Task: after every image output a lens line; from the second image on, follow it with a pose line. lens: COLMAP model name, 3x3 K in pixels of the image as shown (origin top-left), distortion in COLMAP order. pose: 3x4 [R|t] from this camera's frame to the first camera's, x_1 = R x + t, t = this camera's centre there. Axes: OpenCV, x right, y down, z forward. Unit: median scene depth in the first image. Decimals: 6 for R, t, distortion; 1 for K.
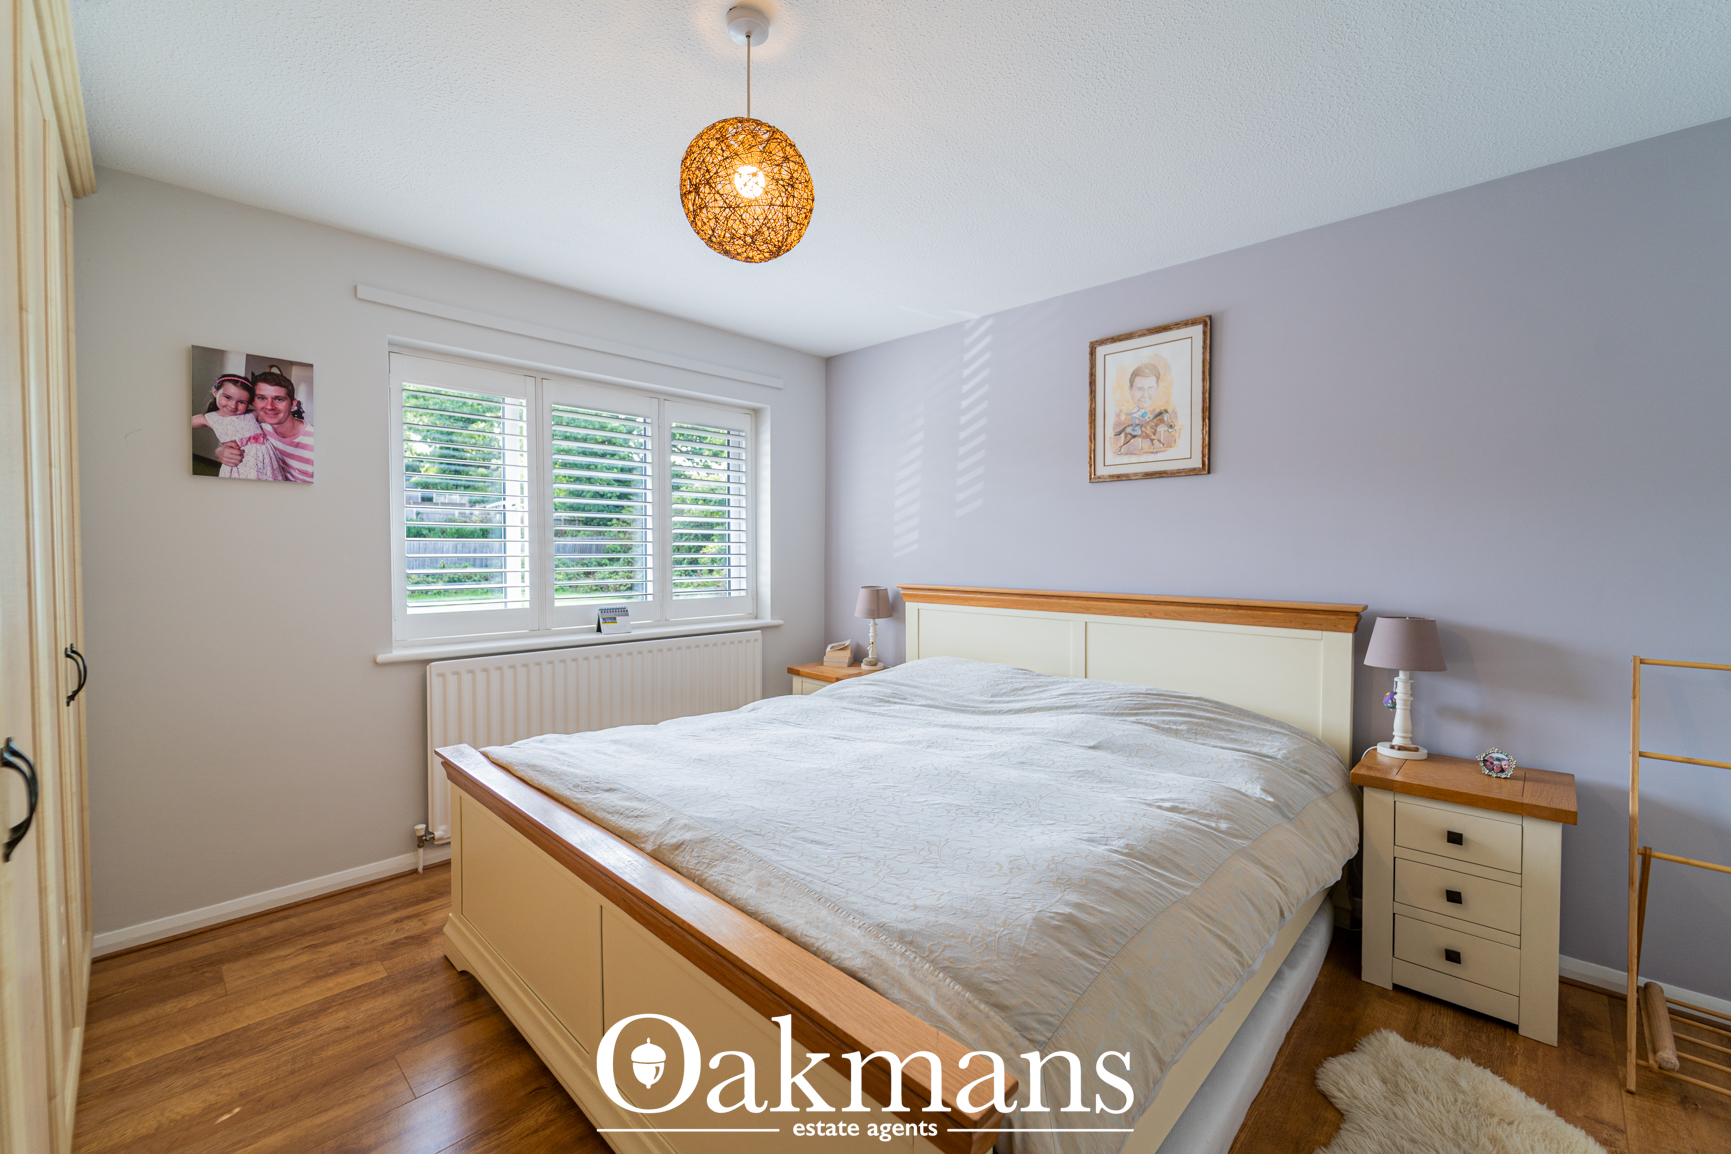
lens RADIAL K [[707.4, 0, 865.5], [0, 707.4, 577.0], [0, 0, 1]] dist [-0.000113, -0.000656]
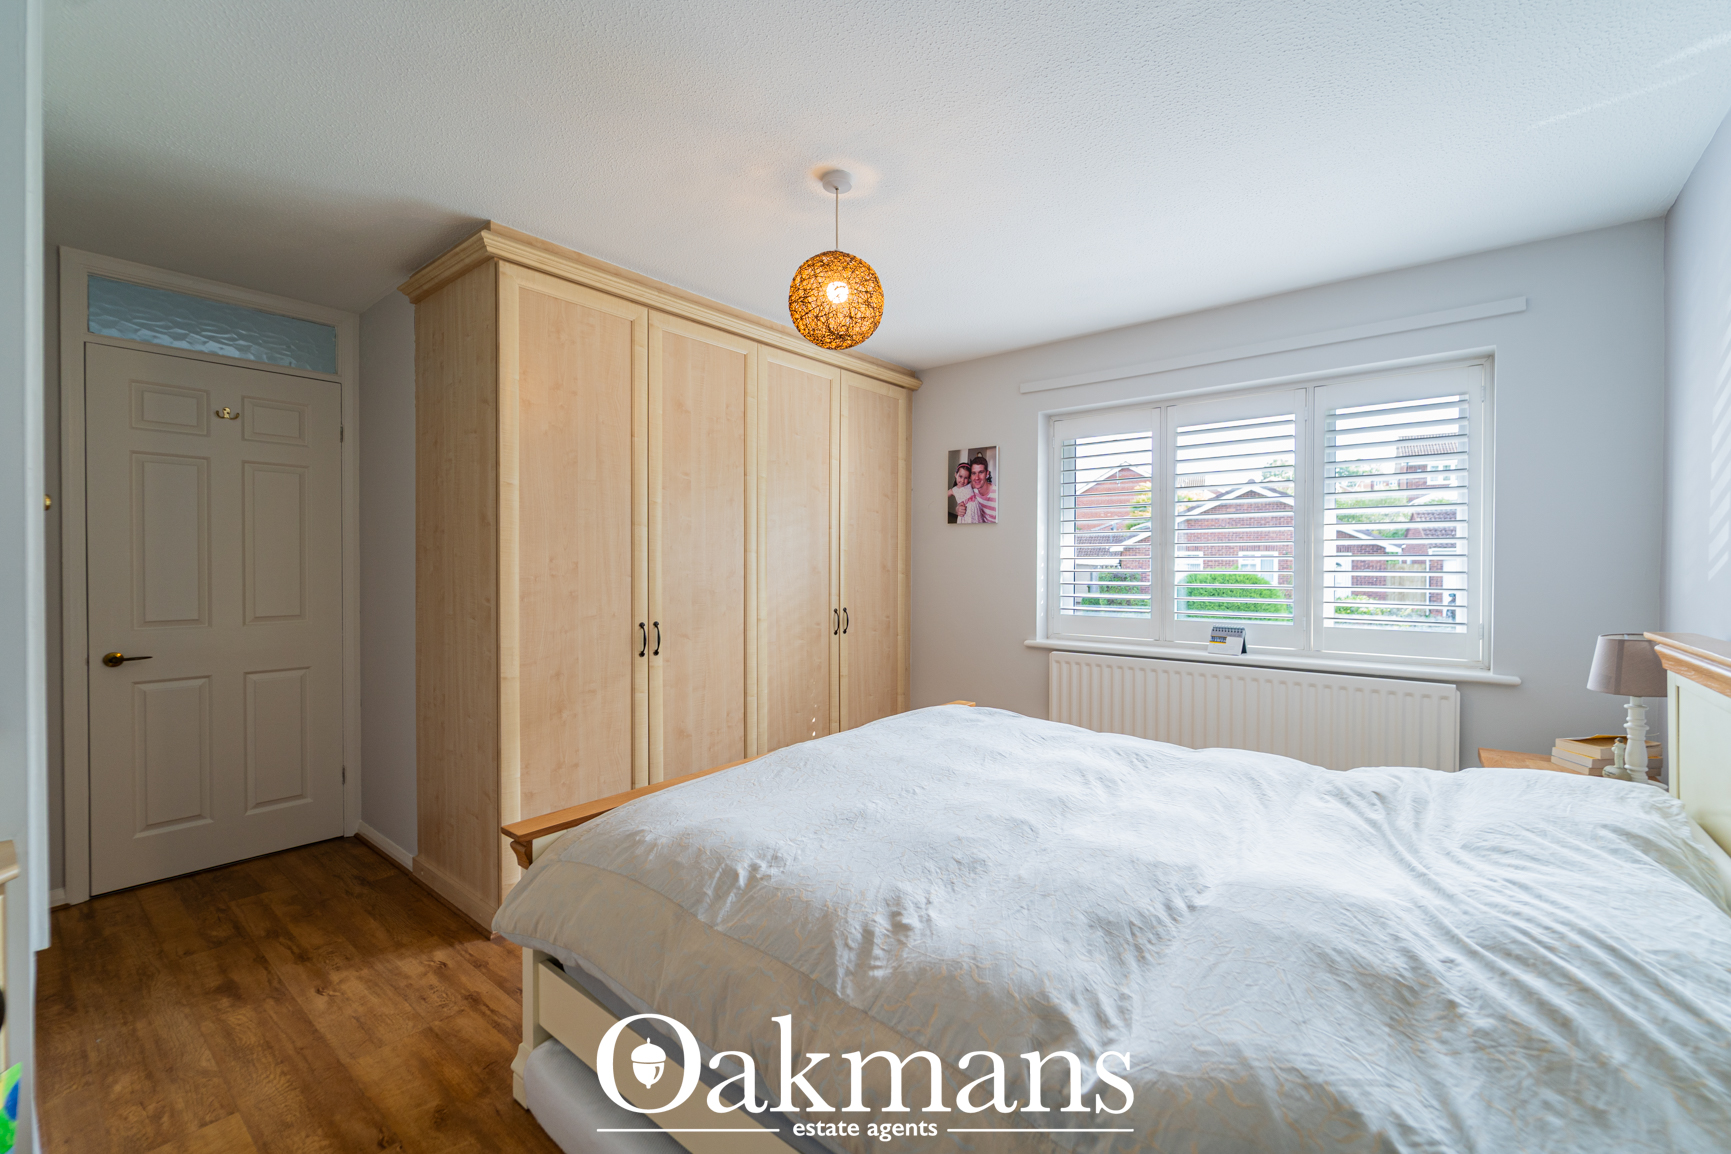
lens RADIAL K [[707.4, 0, 865.5], [0, 707.4, 577.0], [0, 0, 1]] dist [-0.000113, -0.000656]
pose [[0.093677, 0.013197, -0.995515, 0.768928], [-0.042292, 0.999062, 0.009264, -0.016737], [0.994704, 0.041234, 0.094147, 0.603306]]
